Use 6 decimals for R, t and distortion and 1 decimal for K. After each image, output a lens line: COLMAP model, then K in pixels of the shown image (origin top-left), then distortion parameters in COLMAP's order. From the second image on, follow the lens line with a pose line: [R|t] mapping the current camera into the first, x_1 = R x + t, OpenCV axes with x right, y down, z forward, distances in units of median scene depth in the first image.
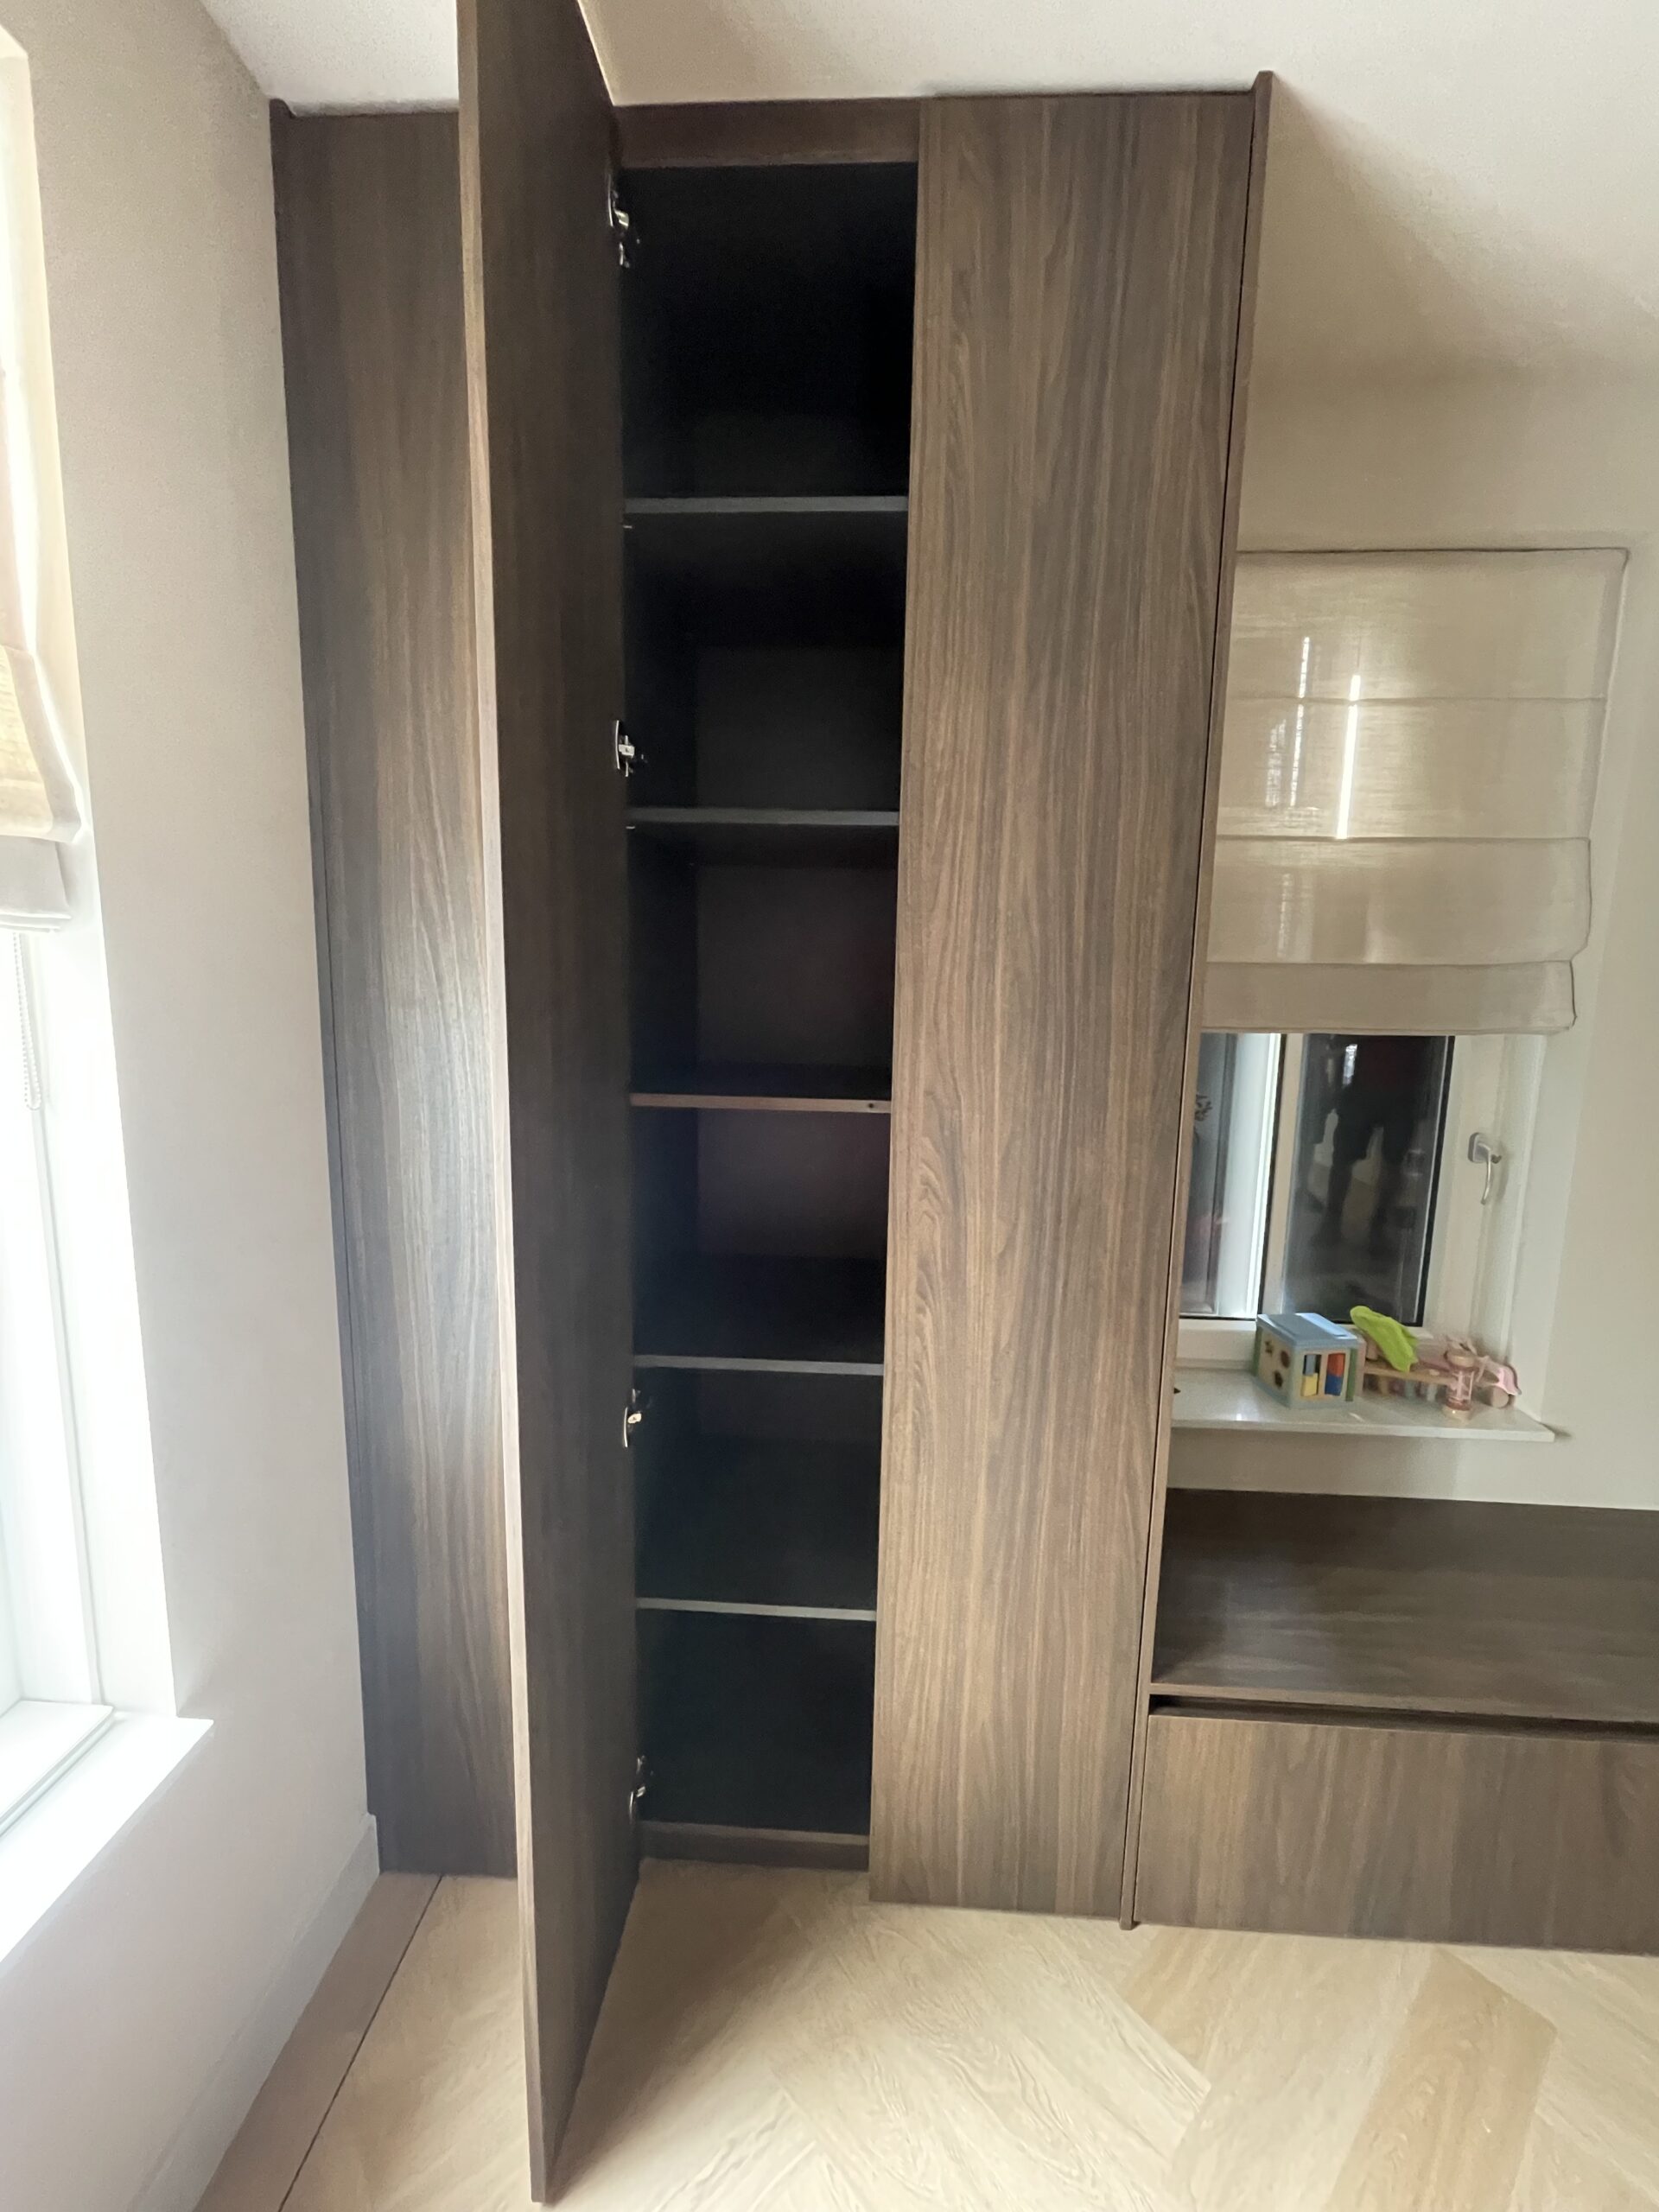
lens RADIAL K [[904.8, 0, 829.5], [0, 904.8, 1106.0], [0, 0, 1]] dist [0.000230, 0.000029]
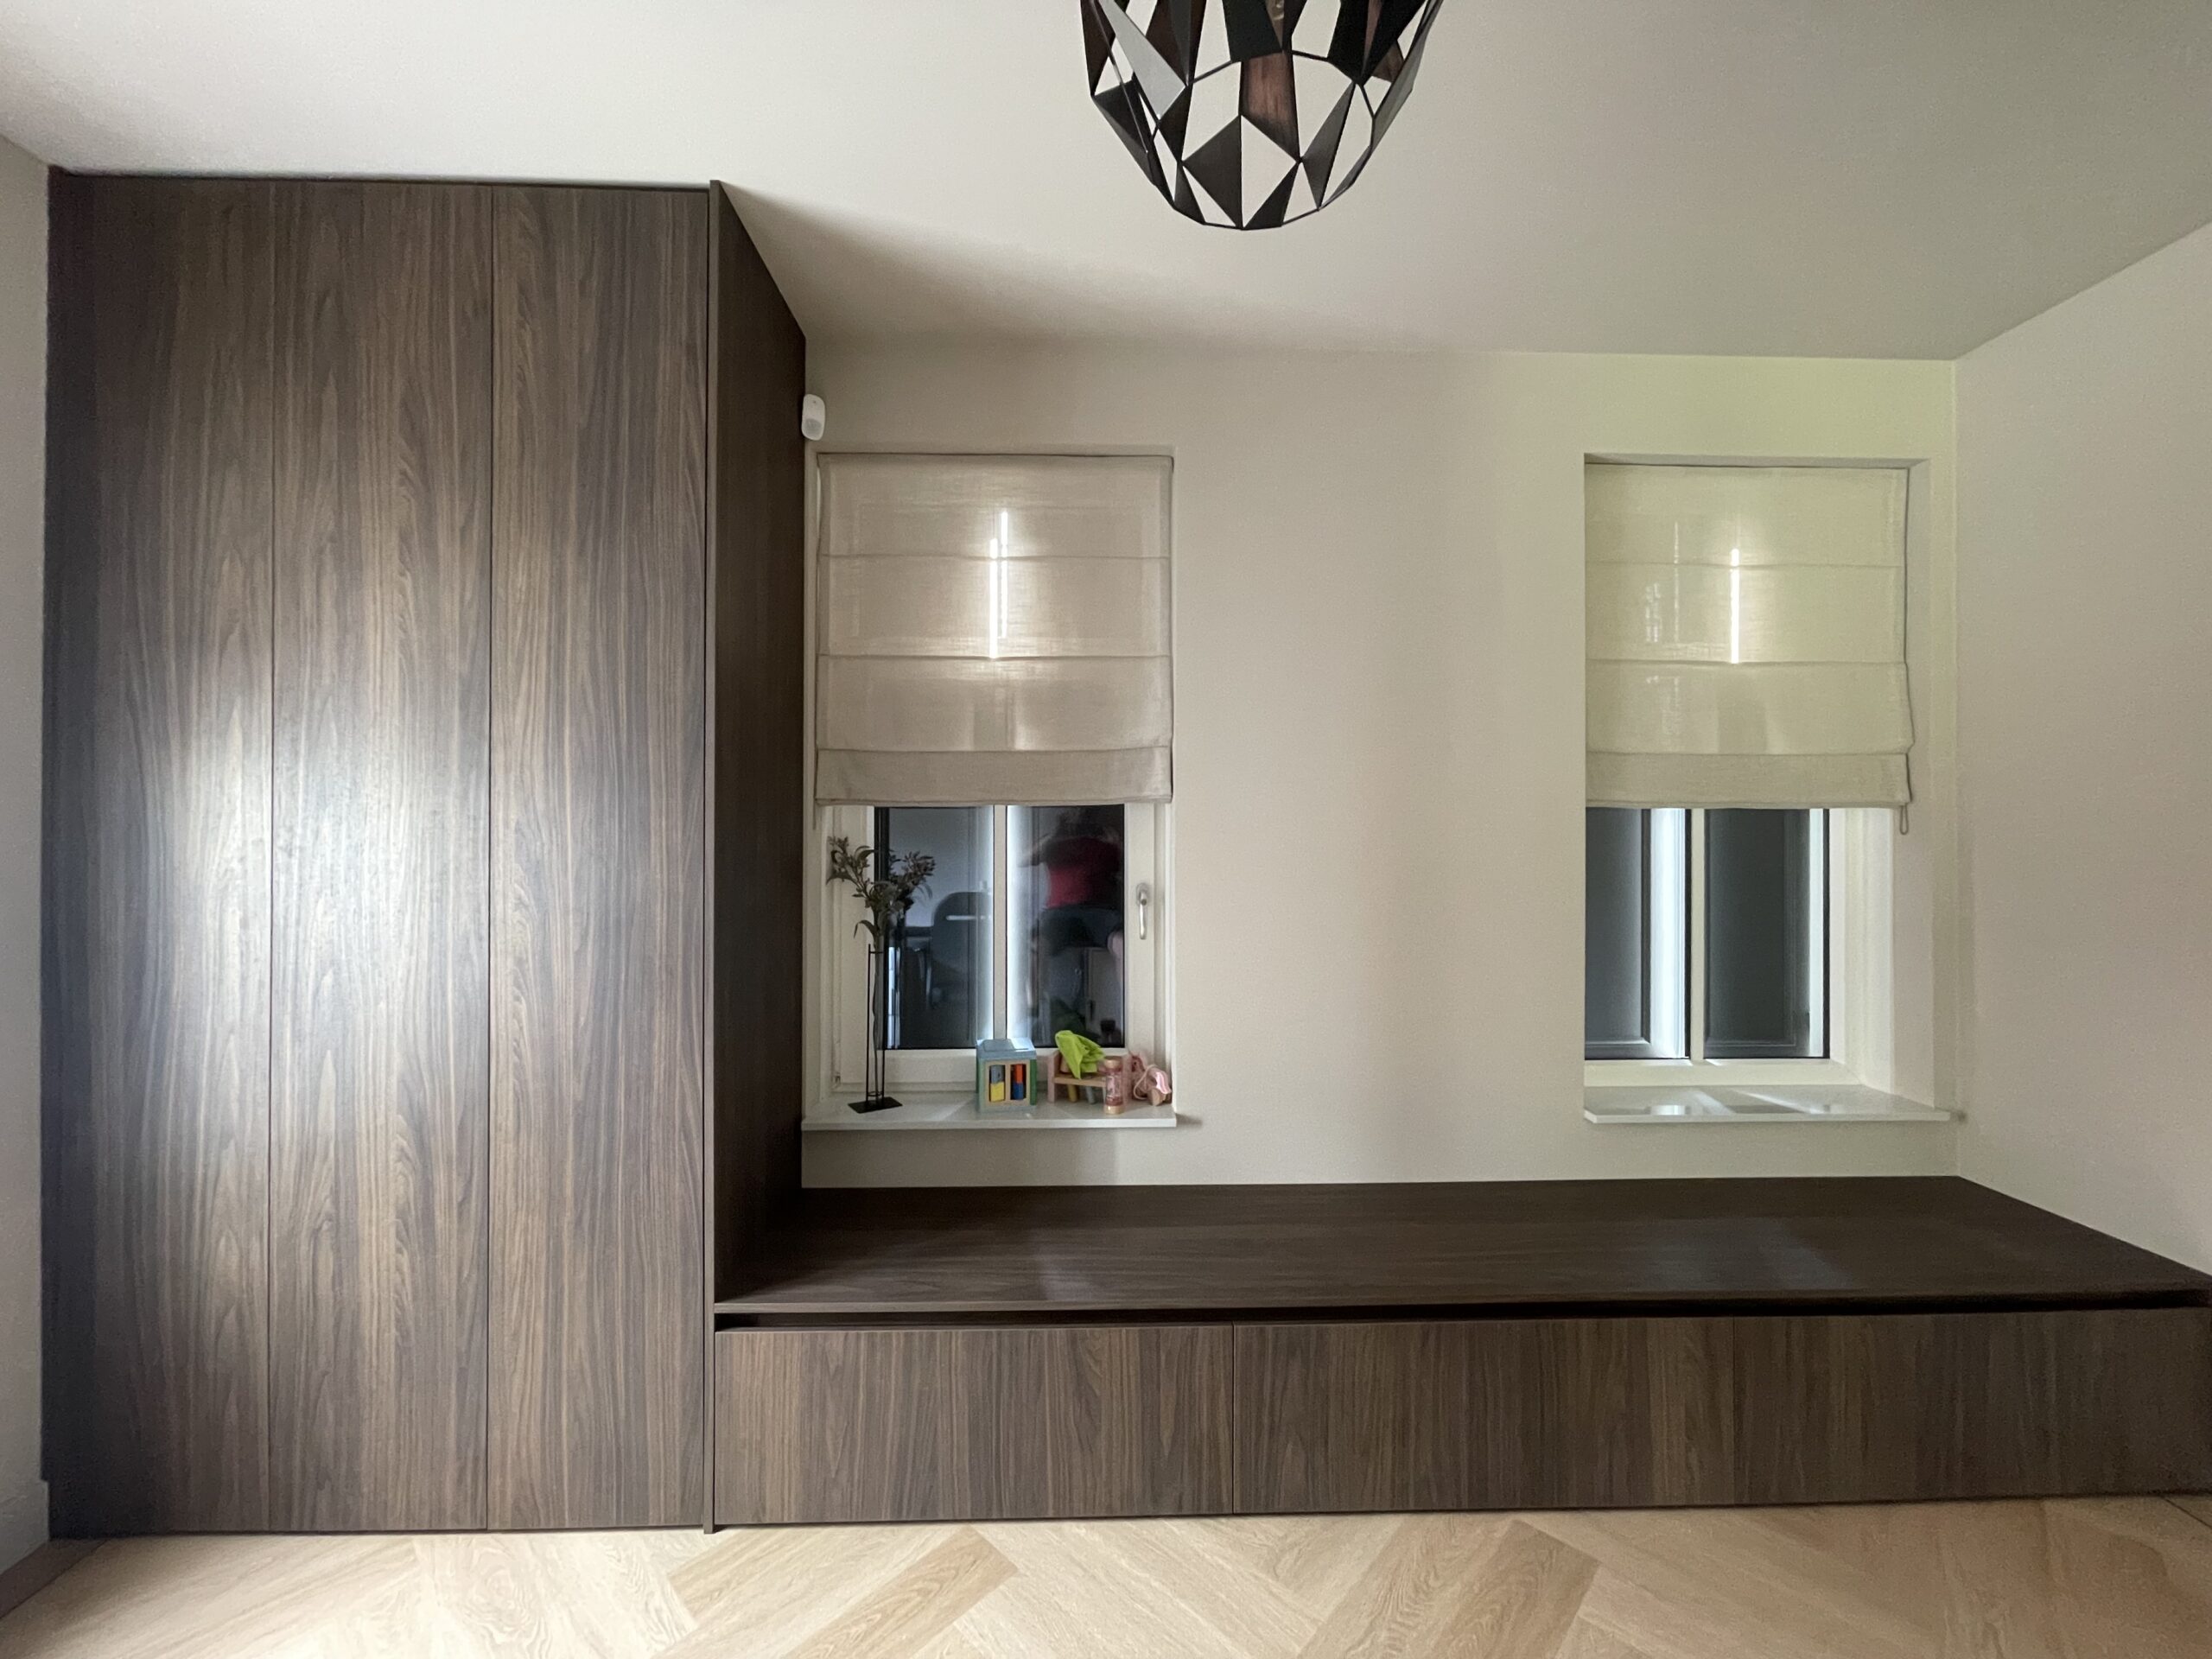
lens RADIAL K [[904.8, 0, 1106.0], [0, 904.8, 829.5], [0, 0, 1]] dist [0.000230, 0.000029]
pose [[0.996908, -0.019478, 0.076122, 0.808406], [0.030048, 0.989654, -0.140294, 0.183917], [-0.072601, 0.142148, 0.987179, -0.359800]]
